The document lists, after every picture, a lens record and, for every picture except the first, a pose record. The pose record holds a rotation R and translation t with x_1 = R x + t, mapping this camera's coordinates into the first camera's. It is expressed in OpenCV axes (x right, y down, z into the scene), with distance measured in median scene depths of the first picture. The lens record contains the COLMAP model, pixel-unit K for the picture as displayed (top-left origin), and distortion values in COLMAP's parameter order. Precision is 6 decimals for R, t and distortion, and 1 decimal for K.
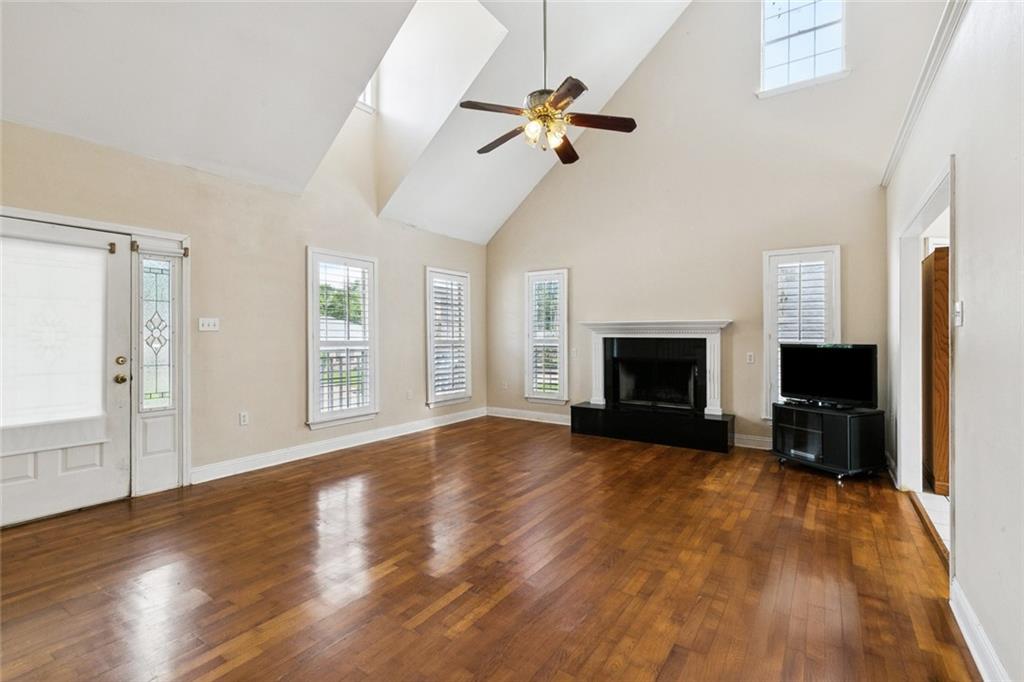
lens RADIAL K [[464.9, 0, 518.1], [0, 464.9, 336.4], [0, 0, 1]] dist [0.003494, 0.000667]
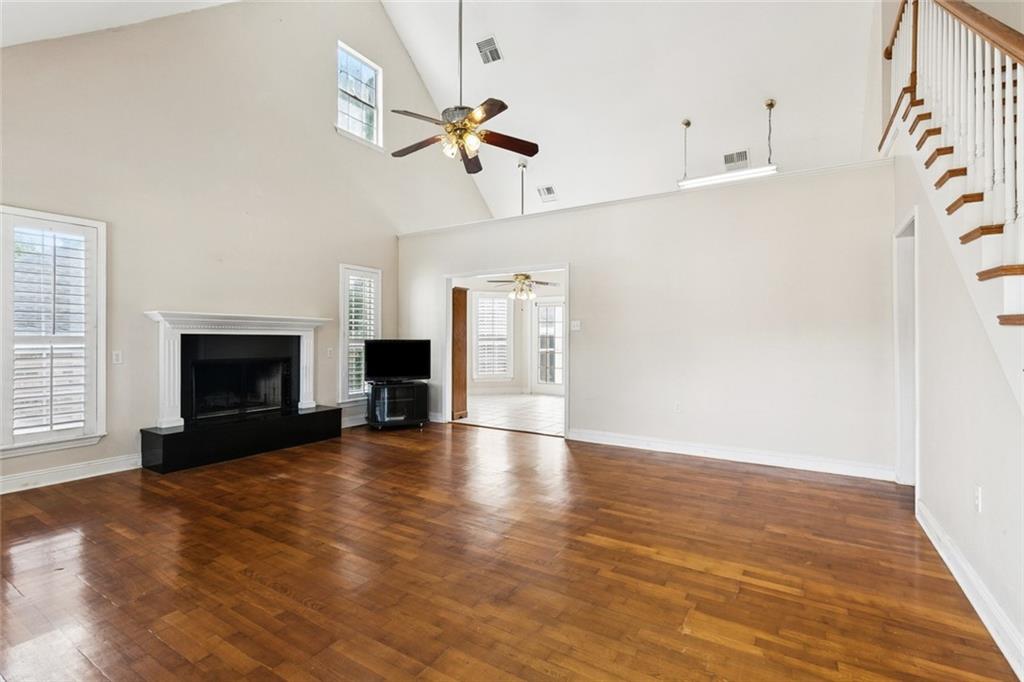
lens RADIAL K [[464.9, 0, 508.9], [0, 464.9, 341.0], [0, 0, 1]] dist [0.003494, 0.000667]
pose [[-0.028310, -0.008204, 0.999566, -0.680202], [-0.000486, 0.999966, 0.008194, 0.007905], [-0.999599, -0.000254, -0.028313, 0.600692]]
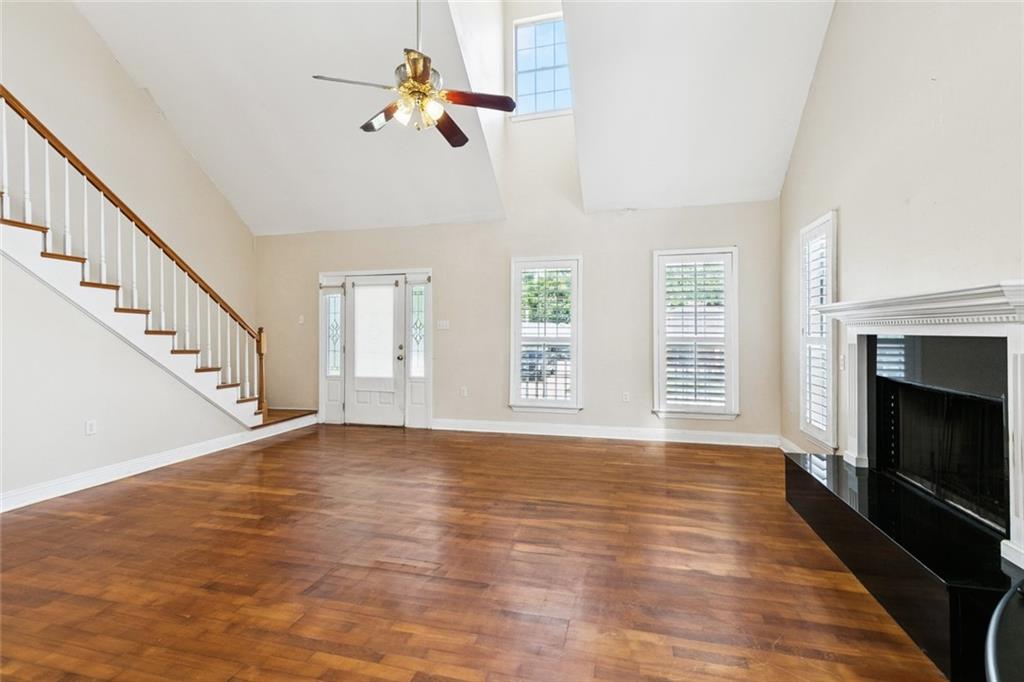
lens RADIAL K [[464.9, 0, 511.6], [0, 464.9, 334.0], [0, 0, 1]] dist [0.003494, 0.000667]
pose [[0.326560, 0.001426, -0.945175, 0.643920], [0.002570, 0.999994, 0.002397, -0.000464], [0.945173, -0.003212, 0.326555, 0.571704]]
